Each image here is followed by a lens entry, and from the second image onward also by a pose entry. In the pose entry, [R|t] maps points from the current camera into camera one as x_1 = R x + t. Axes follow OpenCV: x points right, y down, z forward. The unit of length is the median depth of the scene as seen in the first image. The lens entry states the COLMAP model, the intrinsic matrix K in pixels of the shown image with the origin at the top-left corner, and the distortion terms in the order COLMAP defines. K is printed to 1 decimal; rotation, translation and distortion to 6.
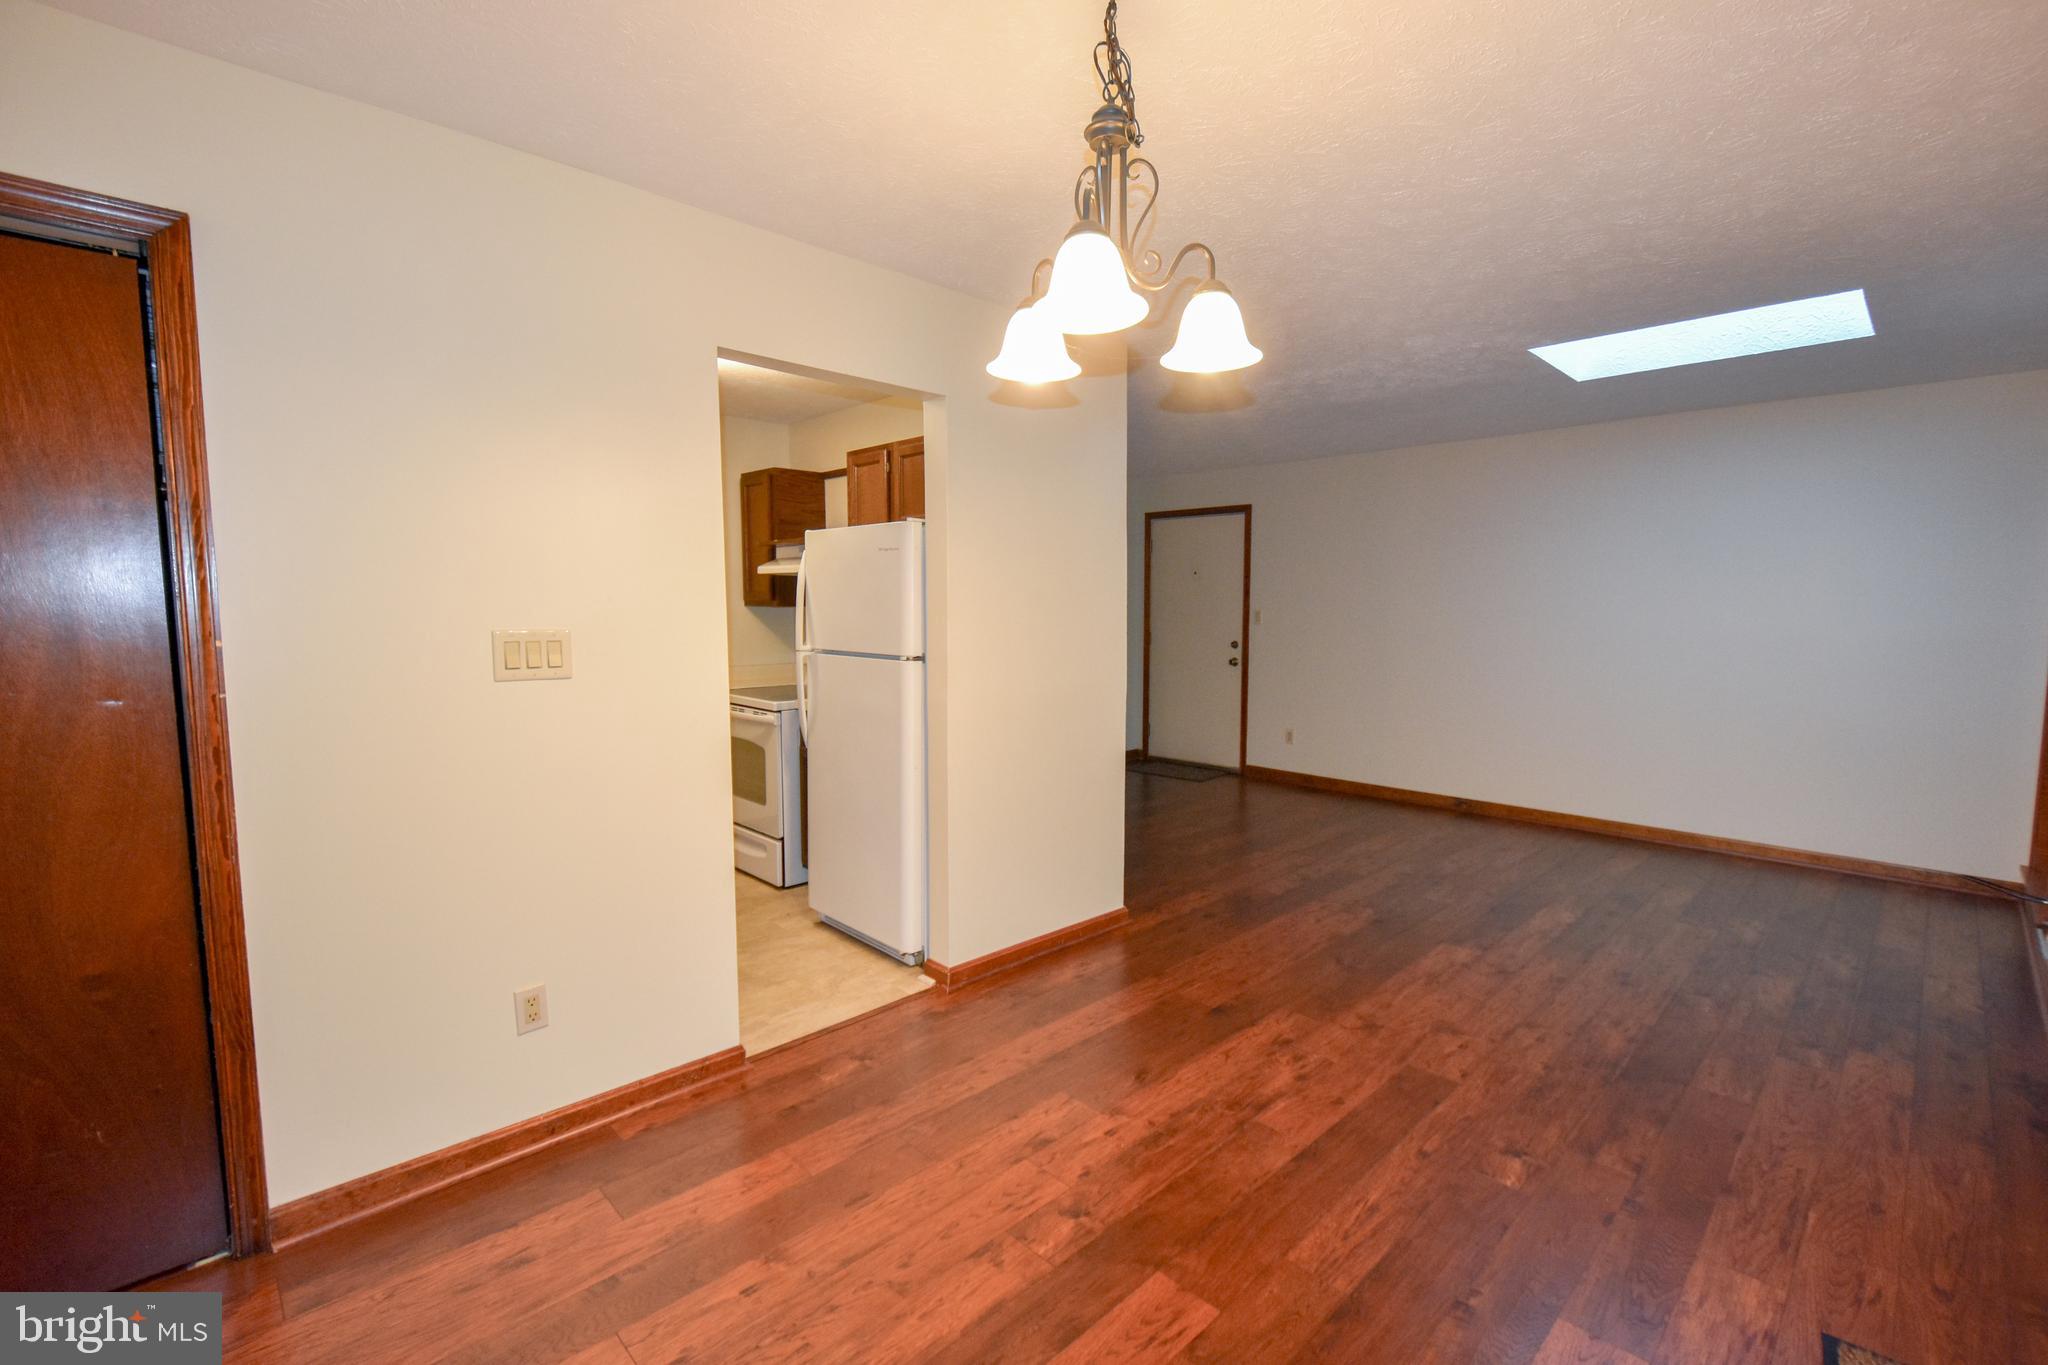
lens RADIAL K [[886.2, 0, 1029.6], [0, 886.2, 681.6], [0, 0, 1]] dist [-0.001625, -0.000614]
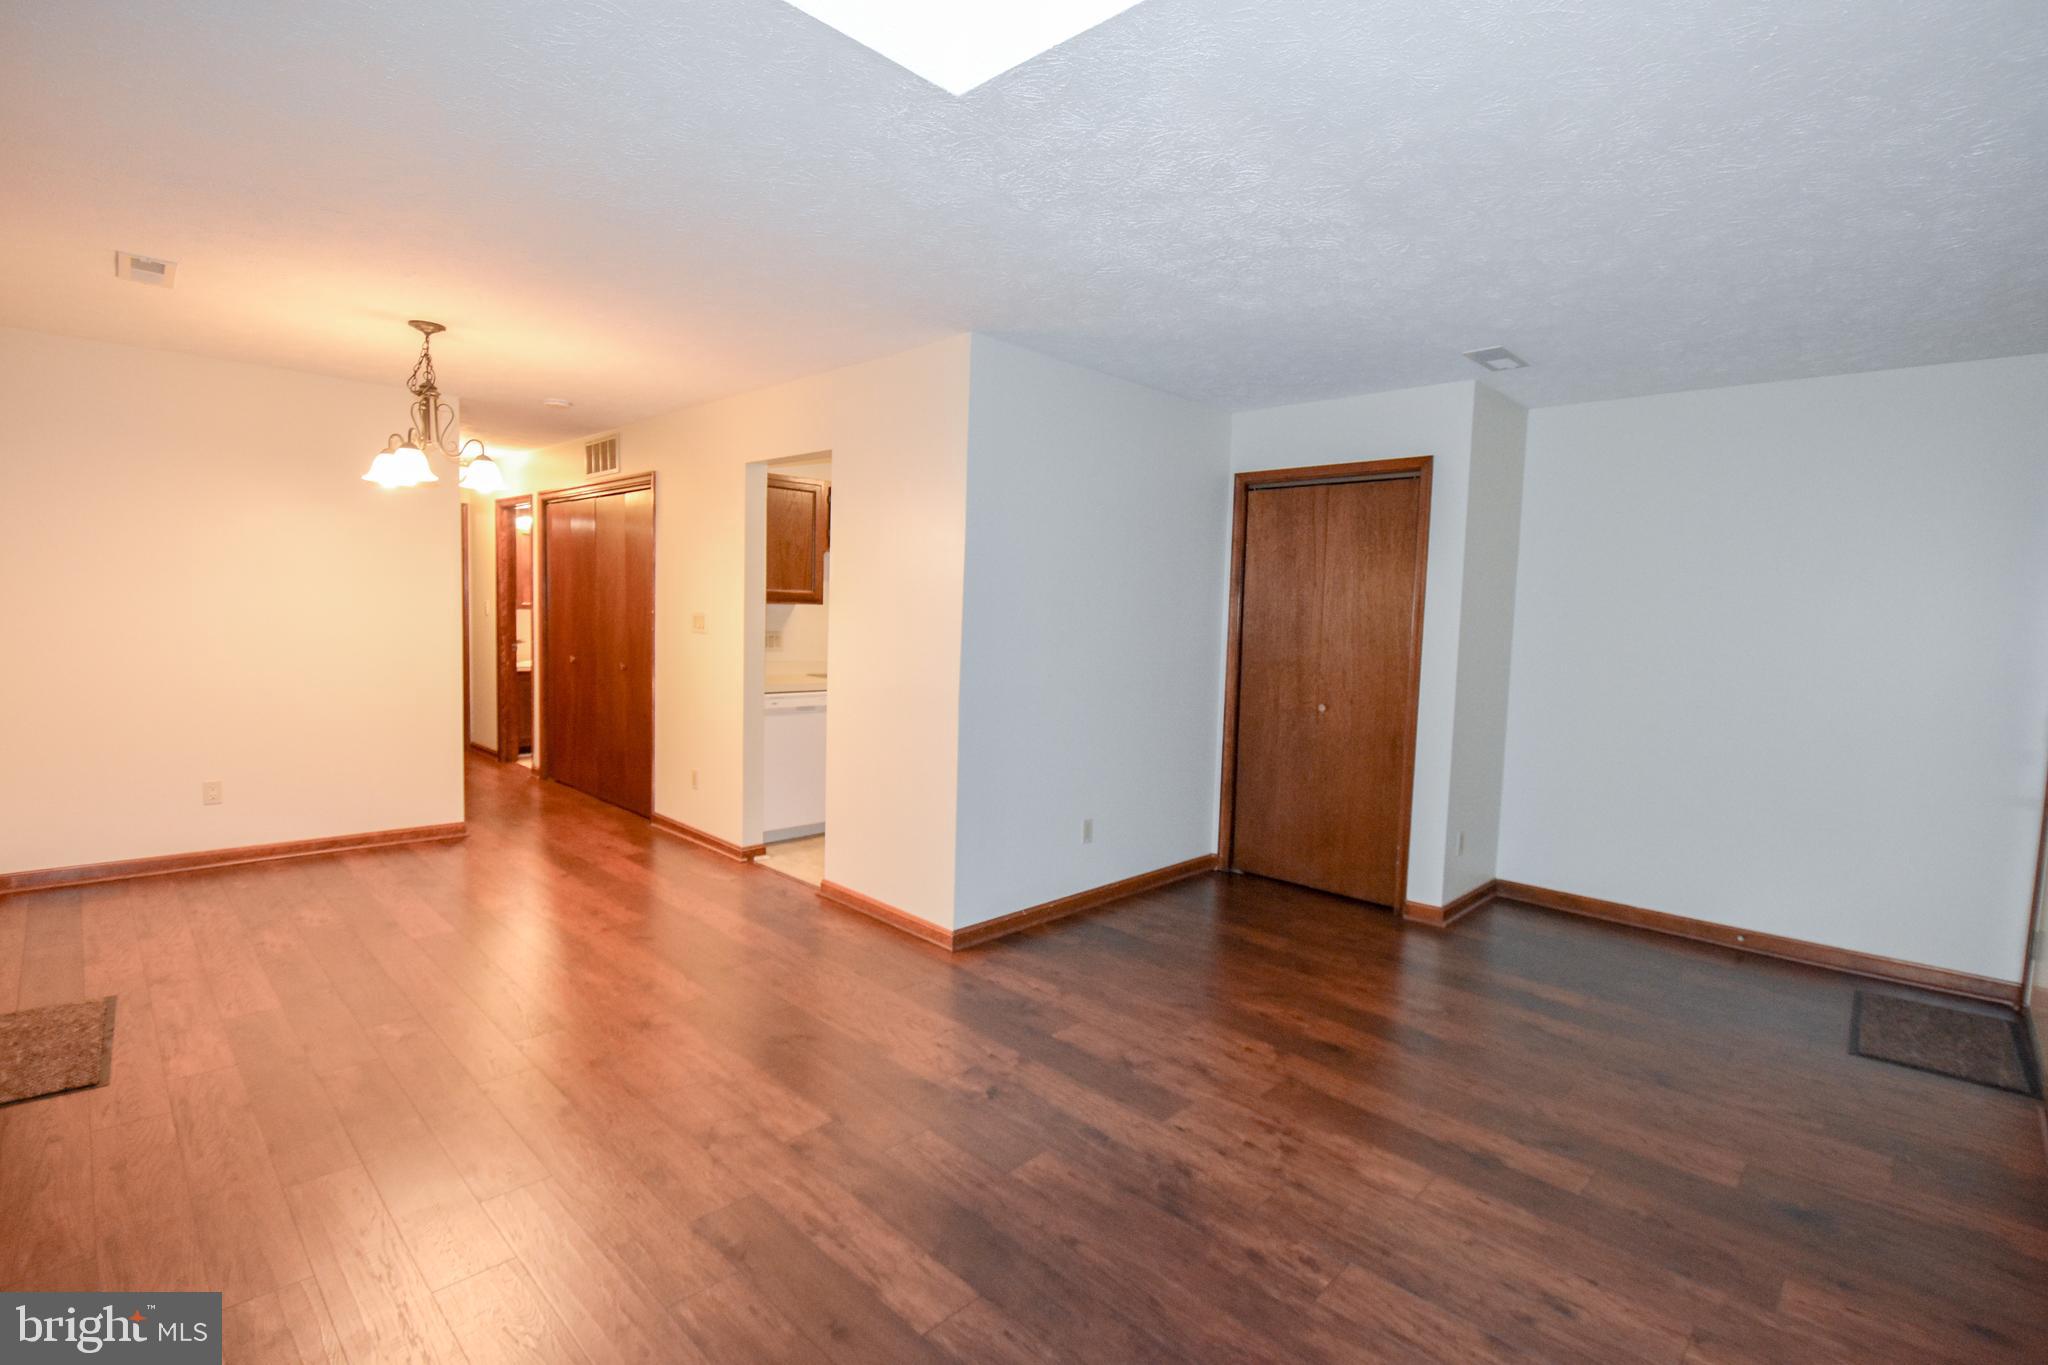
lens RADIAL K [[943.2, 0, 1081.4], [0, 943.2, 674.6], [0, 0, 1]] dist [-0.000087, -0.001334]
pose [[0.059979, 0.072035, -0.995597, 1.239173], [-0.113002, 0.991471, 0.064929, -0.110574], [0.991783, 0.108610, 0.067608, 1.178058]]
